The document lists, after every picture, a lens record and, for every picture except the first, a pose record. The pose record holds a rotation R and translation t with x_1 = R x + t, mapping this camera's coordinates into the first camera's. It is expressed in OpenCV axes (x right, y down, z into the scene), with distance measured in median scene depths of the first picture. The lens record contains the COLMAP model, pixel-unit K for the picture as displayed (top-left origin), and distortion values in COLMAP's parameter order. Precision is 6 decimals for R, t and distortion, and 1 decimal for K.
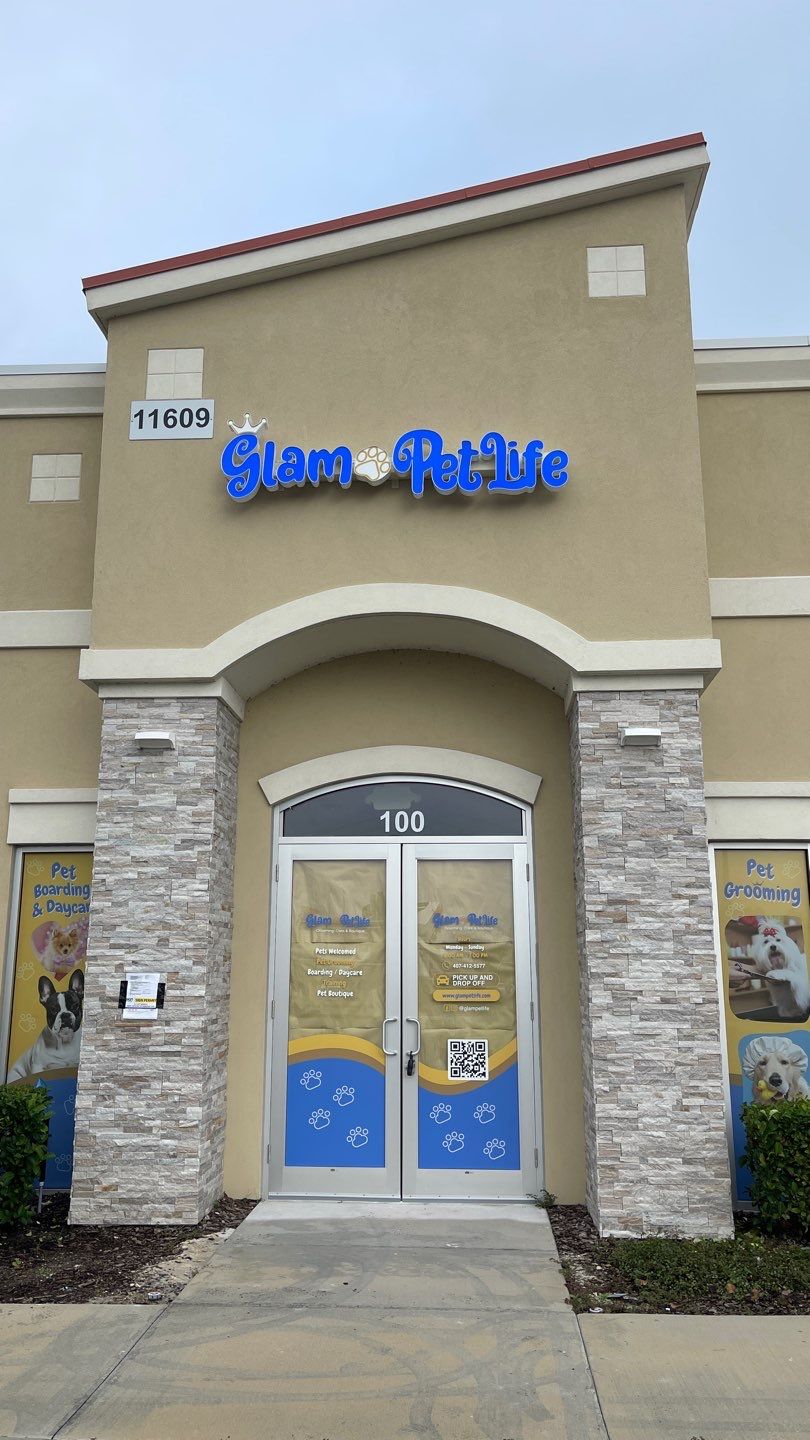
lens RADIAL K [[1100.2, 0, 398.3], [0, 1100.2, 721.2], [0, 0, 1]] dist [0.046530, -0.060118]
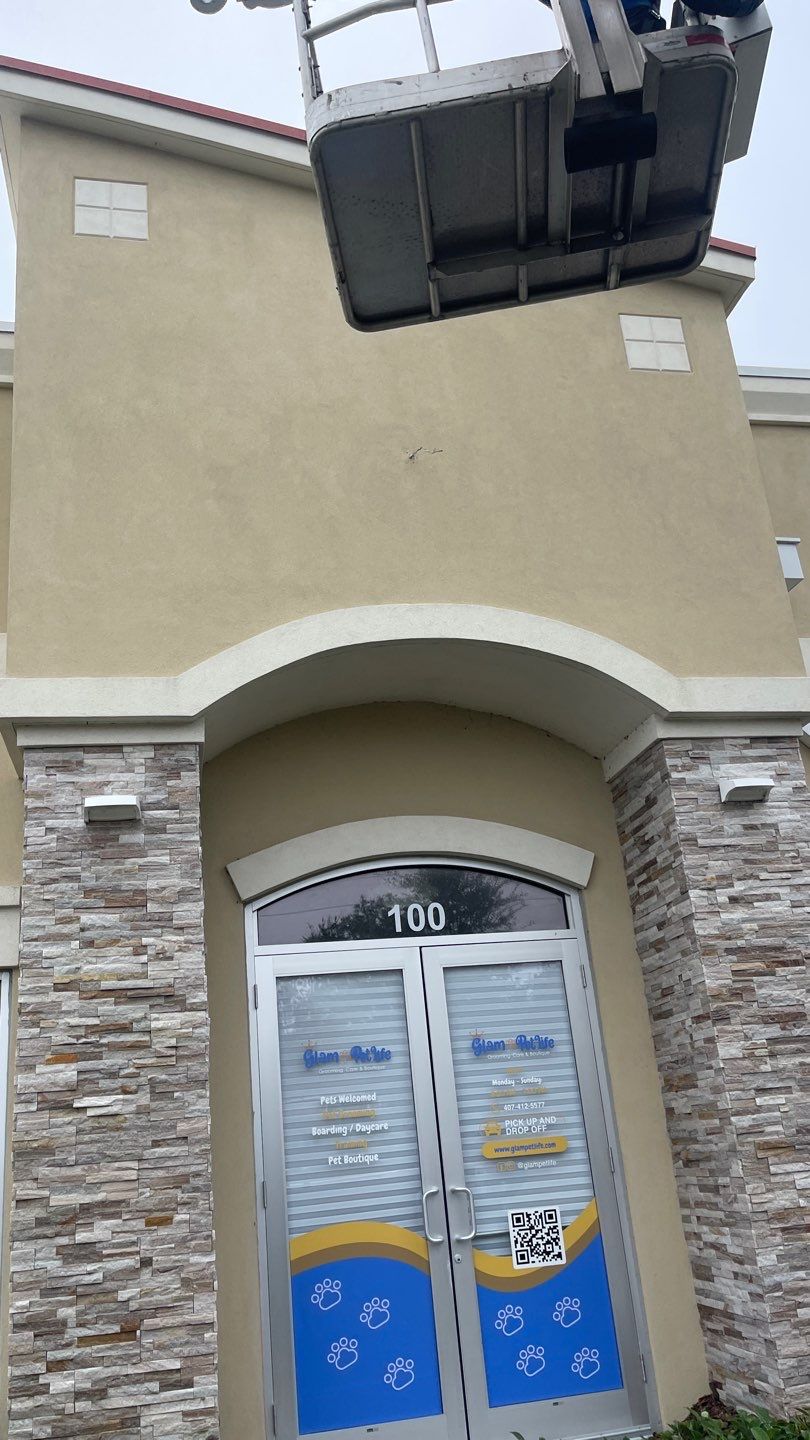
lens RADIAL K [[1100.2, 0, 372.9], [0, 1100.2, 734.8], [0, 0, 1]] dist [0.046530, -0.060118]
pose [[0.960618, 0.012260, 0.277603, -0.249092], [0.026730, 0.990316, -0.136235, 0.077326], [-0.276585, 0.138290, 0.950987, 0.296526]]
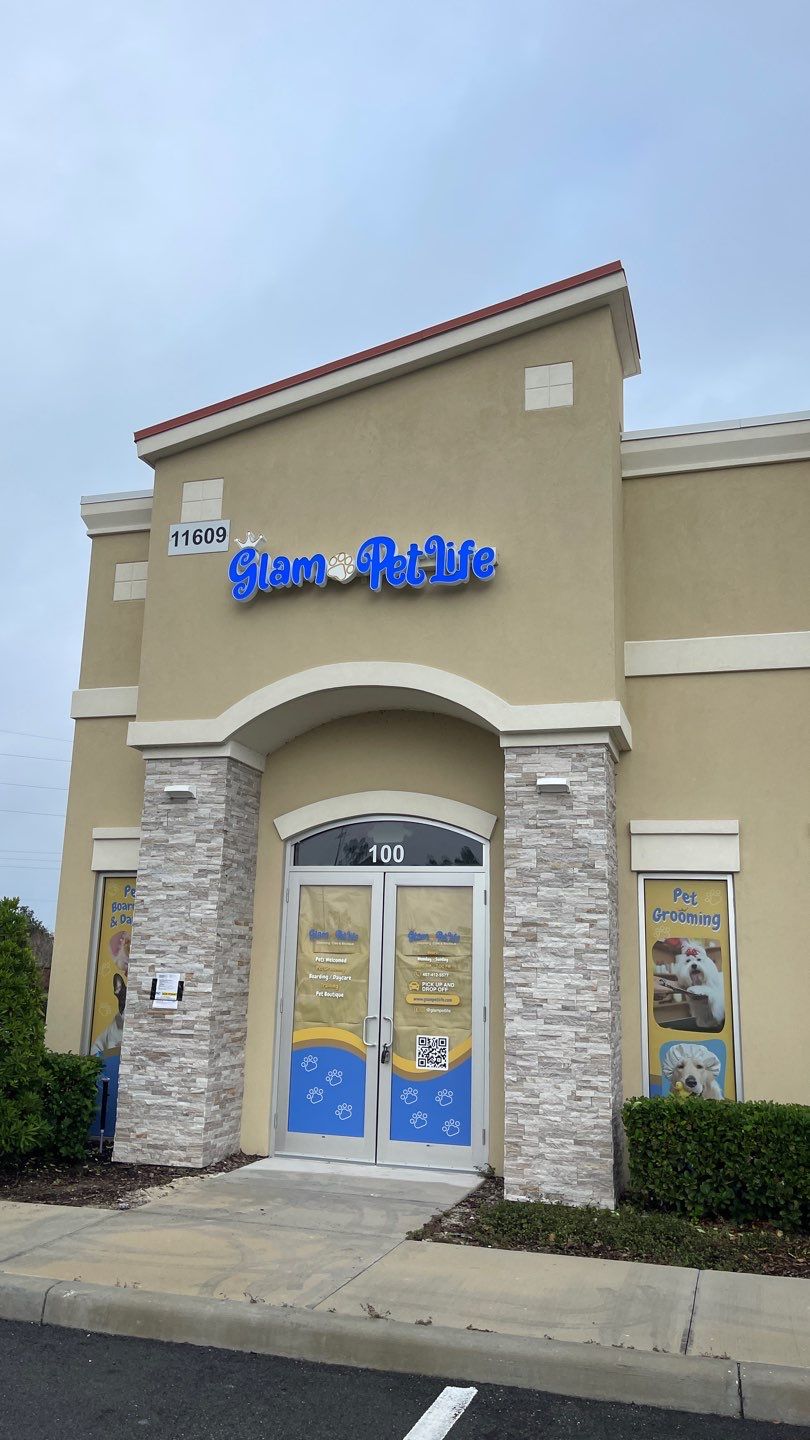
lens RADIAL K [[1100.2, 0, 379.8], [0, 1100.2, 715.8], [0, 0, 1]] dist [0.046530, -0.060118]
pose [[0.971040, -0.027566, -0.237321, 0.307641], [0.024772, 0.999584, -0.014751, -0.045862], [0.237629, 0.008445, 0.971319, -0.192055]]
